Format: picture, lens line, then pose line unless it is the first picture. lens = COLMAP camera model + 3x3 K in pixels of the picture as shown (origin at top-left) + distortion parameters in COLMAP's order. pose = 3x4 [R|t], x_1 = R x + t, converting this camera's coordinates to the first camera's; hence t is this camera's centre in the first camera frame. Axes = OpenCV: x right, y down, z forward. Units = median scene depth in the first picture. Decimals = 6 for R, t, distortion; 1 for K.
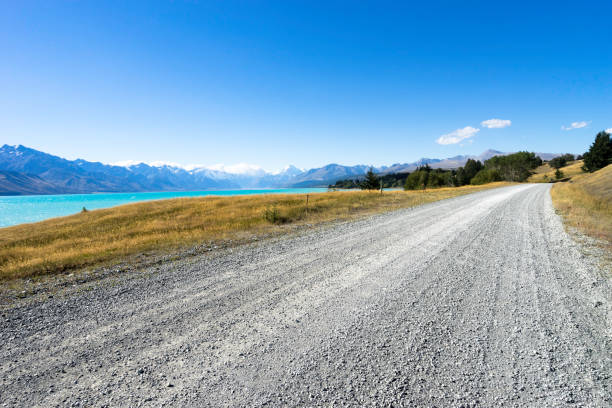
lens RADIAL K [[248.6, 0, 305.9], [0, 248.6, 194.2], [0, 0, 1]] dist [0.000670, 0.000050]
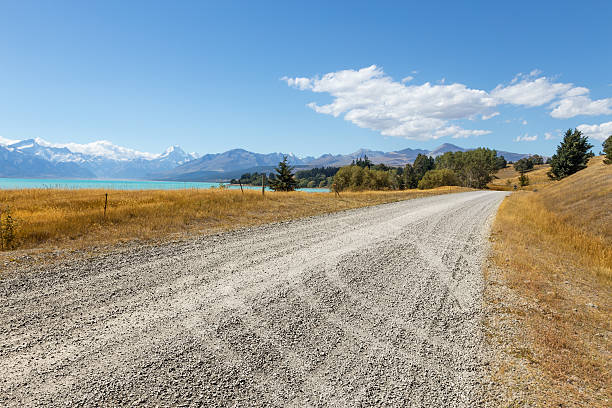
lens RADIAL K [[309.5, 0, 306.0], [0, 309.5, 204.0], [0, 0, 1]] dist [-0.002238, -0.000322]
pose [[0.988296, 0.039461, 0.147355, 0.190364], [-0.045371, 0.998286, 0.036963, -0.010378], [-0.145644, -0.043216, 0.988393, 0.127495]]
